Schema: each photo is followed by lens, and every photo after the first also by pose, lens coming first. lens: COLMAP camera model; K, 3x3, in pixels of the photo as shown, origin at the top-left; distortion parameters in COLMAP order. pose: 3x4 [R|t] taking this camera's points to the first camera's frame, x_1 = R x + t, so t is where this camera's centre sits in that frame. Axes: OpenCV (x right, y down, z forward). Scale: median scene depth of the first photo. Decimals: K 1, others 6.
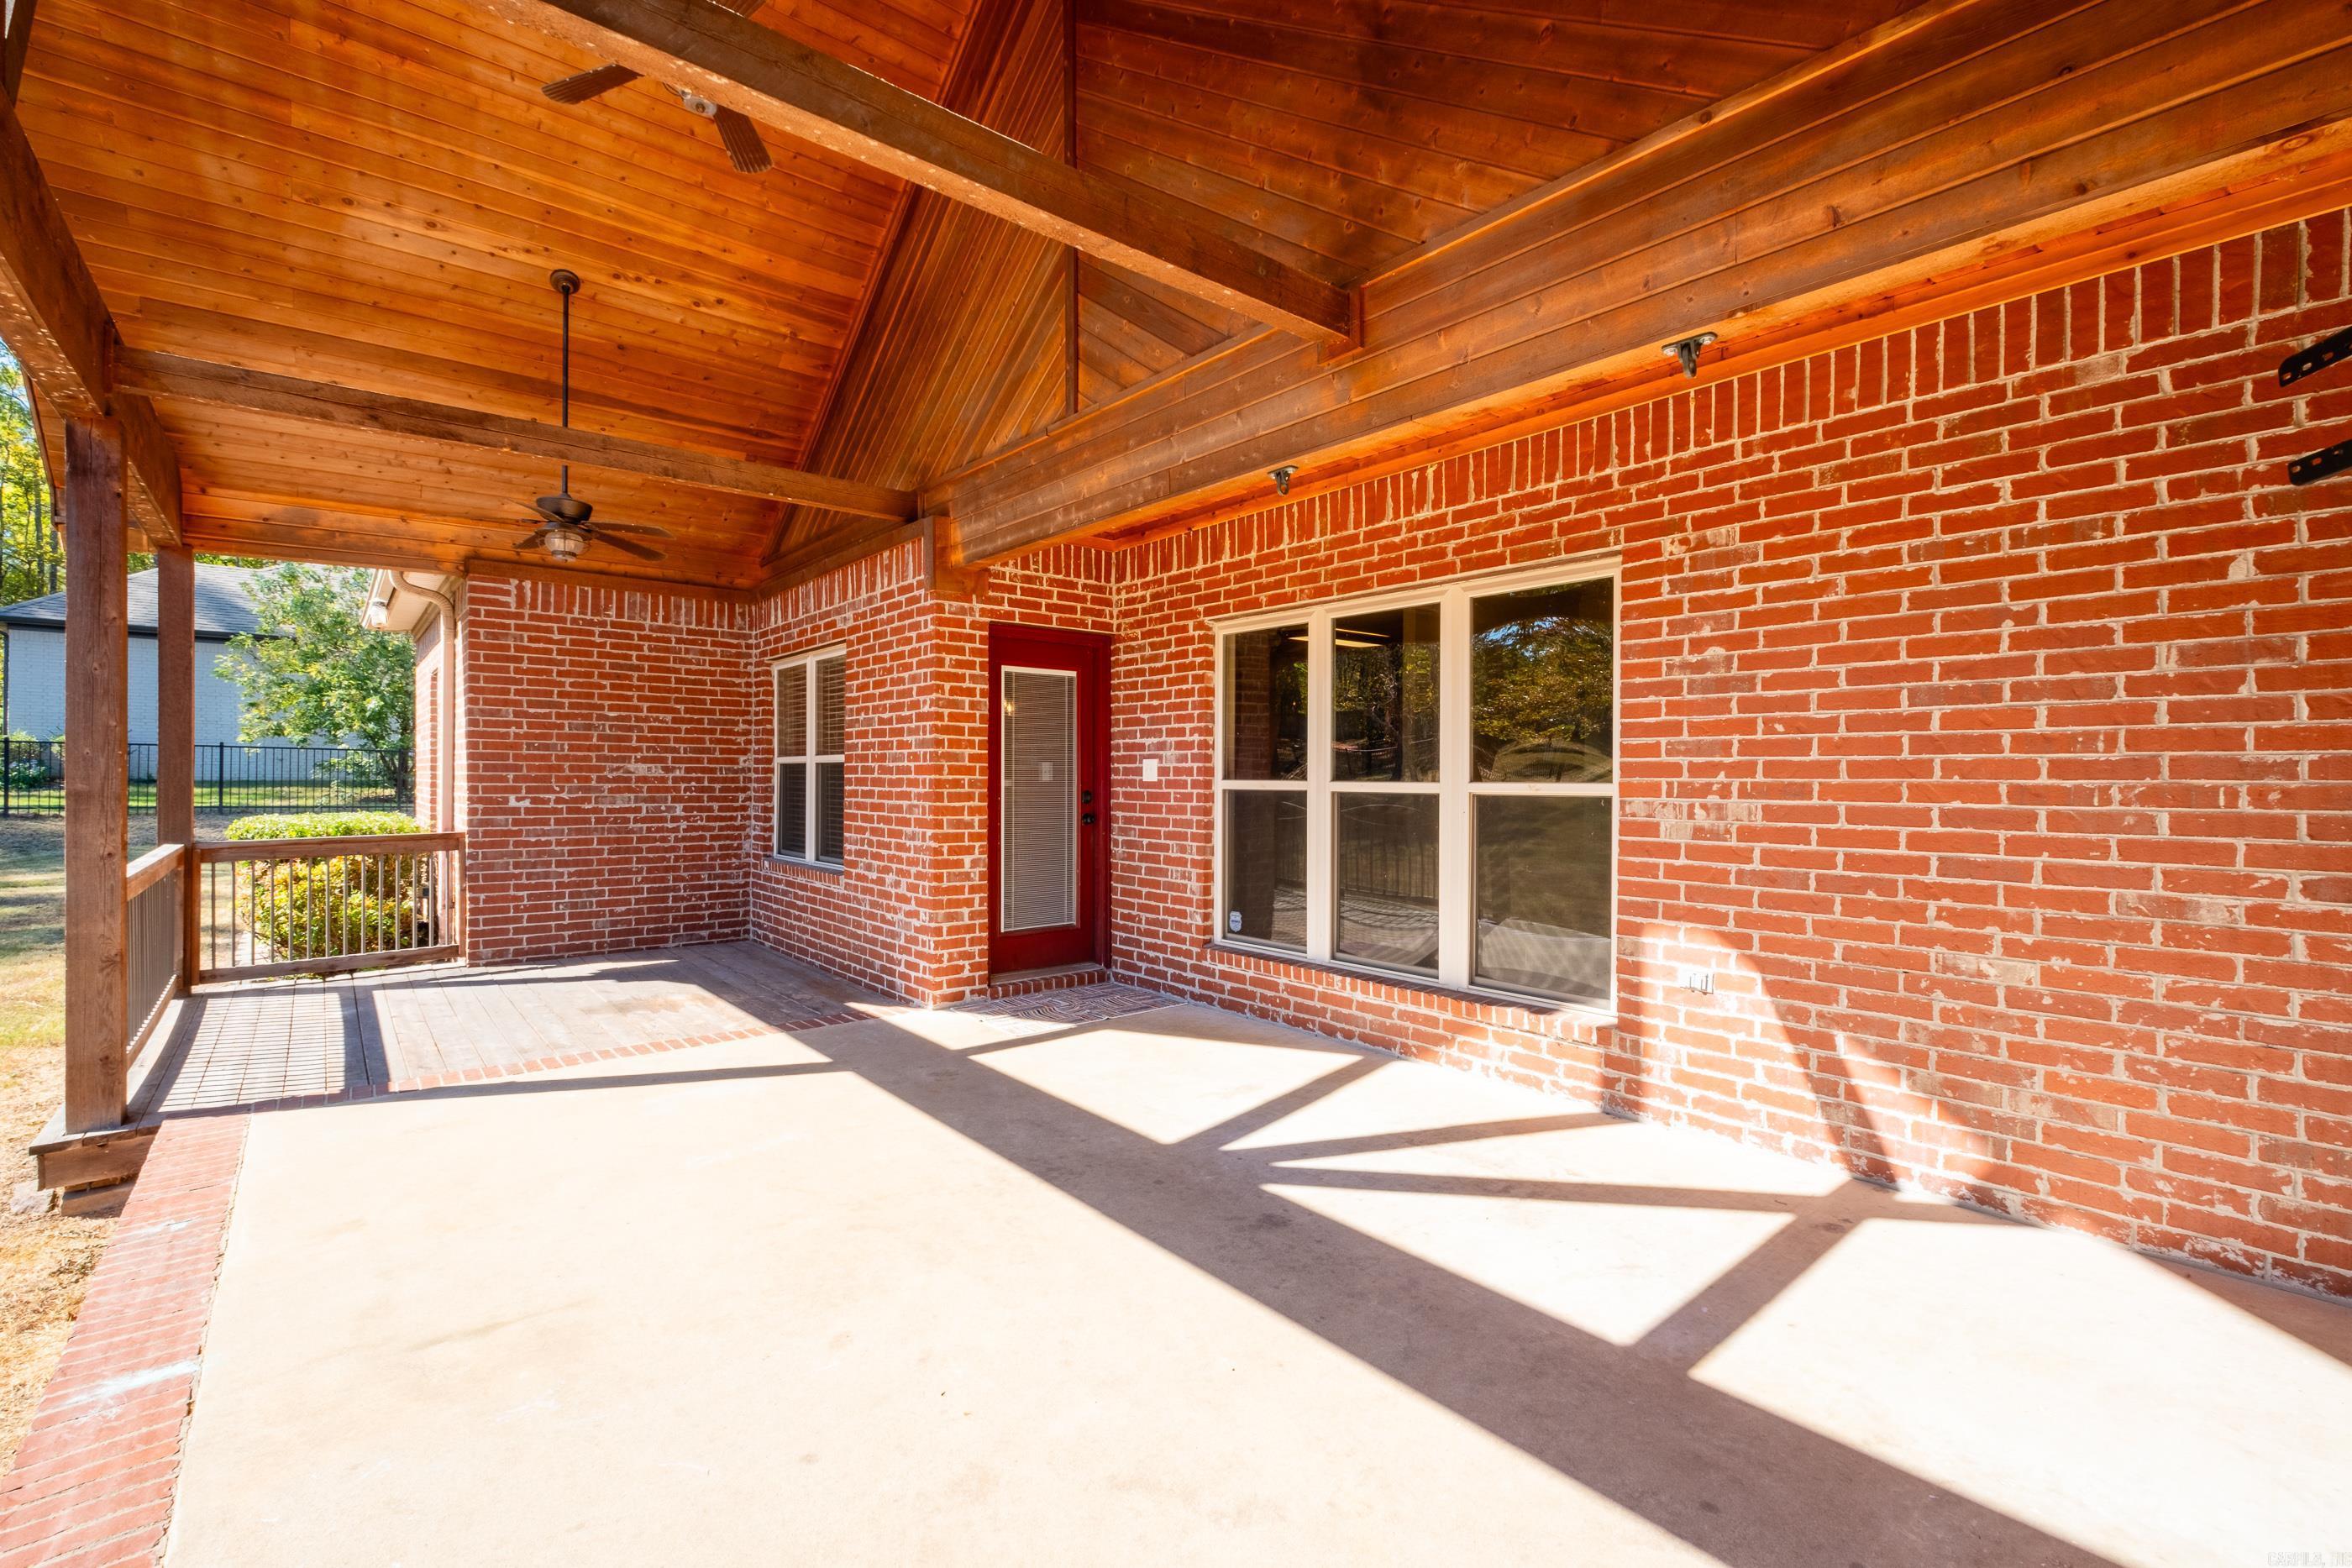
lens RADIAL K [[1015.7, 0, 1183.2], [0, 1015.7, 784.9], [0, 0, 1]] dist [0.008008, -0.005406]
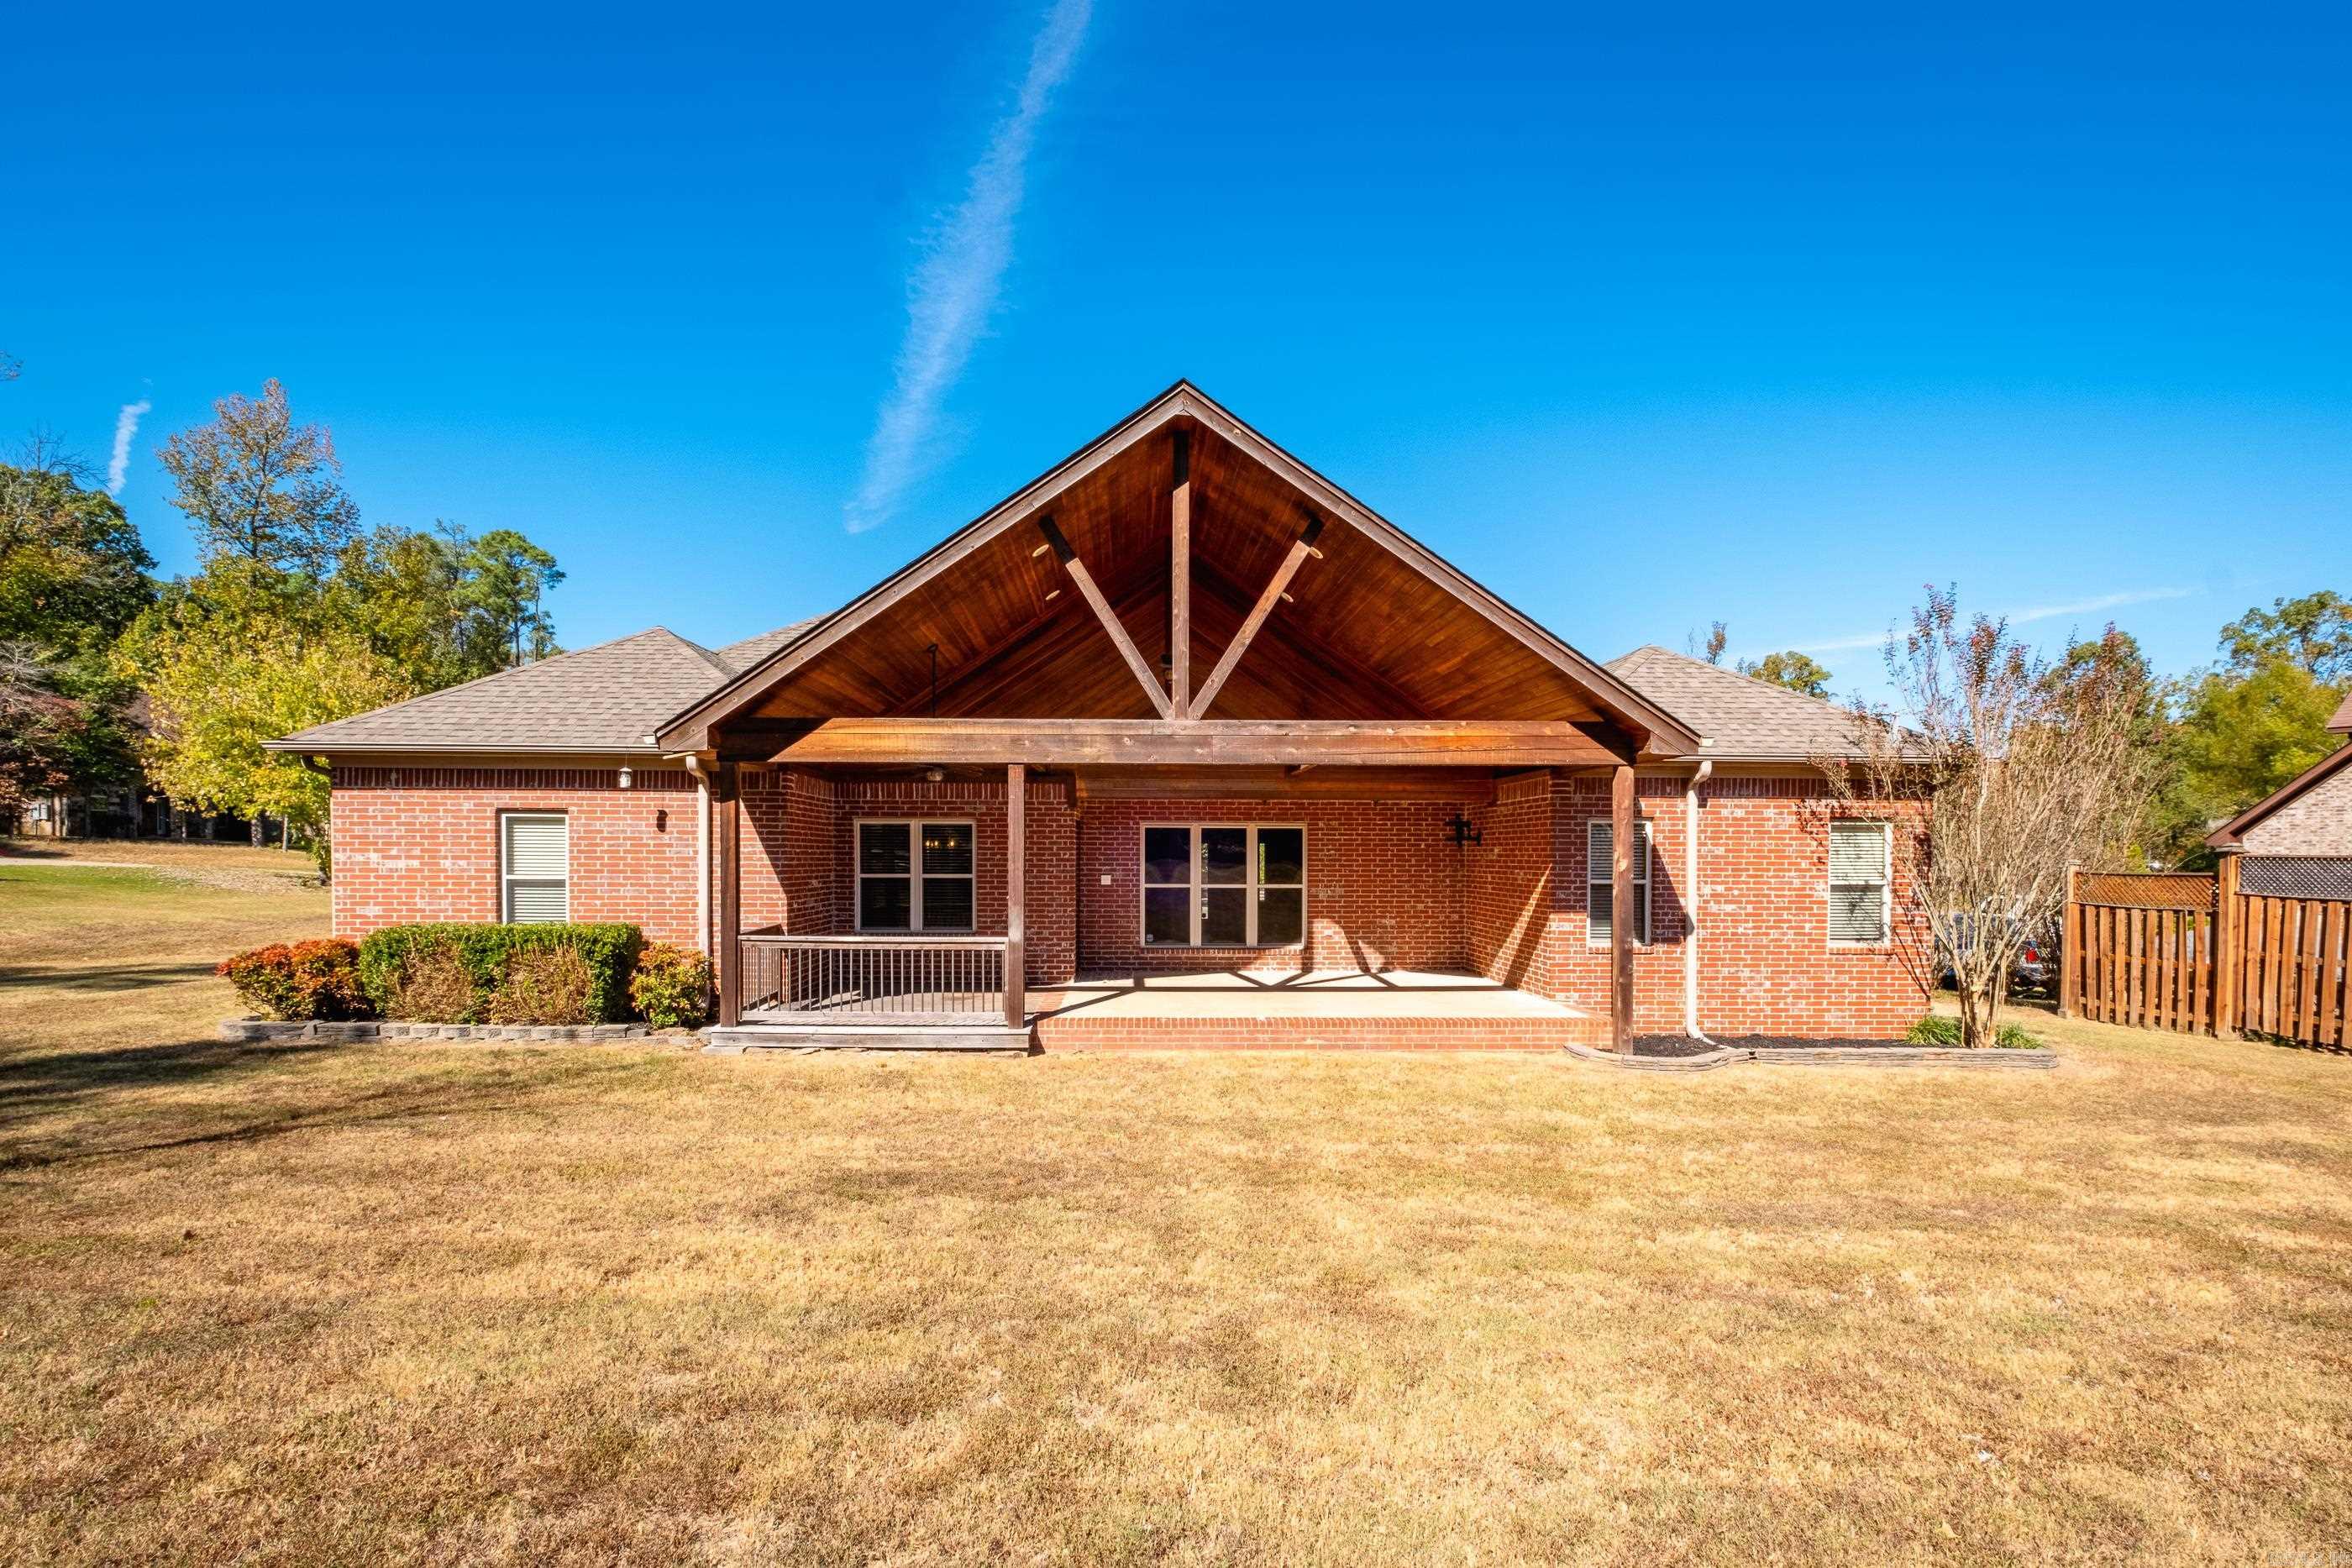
lens RADIAL K [[1000.0, 0, 1125.5], [0, 1000.0, 881.1], [0, 0, 1]] dist [0.000806, -0.005038]
pose [[0.652004, -0.022565, 0.757879, -2.000778], [0.006677, 0.999689, 0.024021, -0.075993], [-0.758186, -0.010602, 0.651952, -0.642153]]
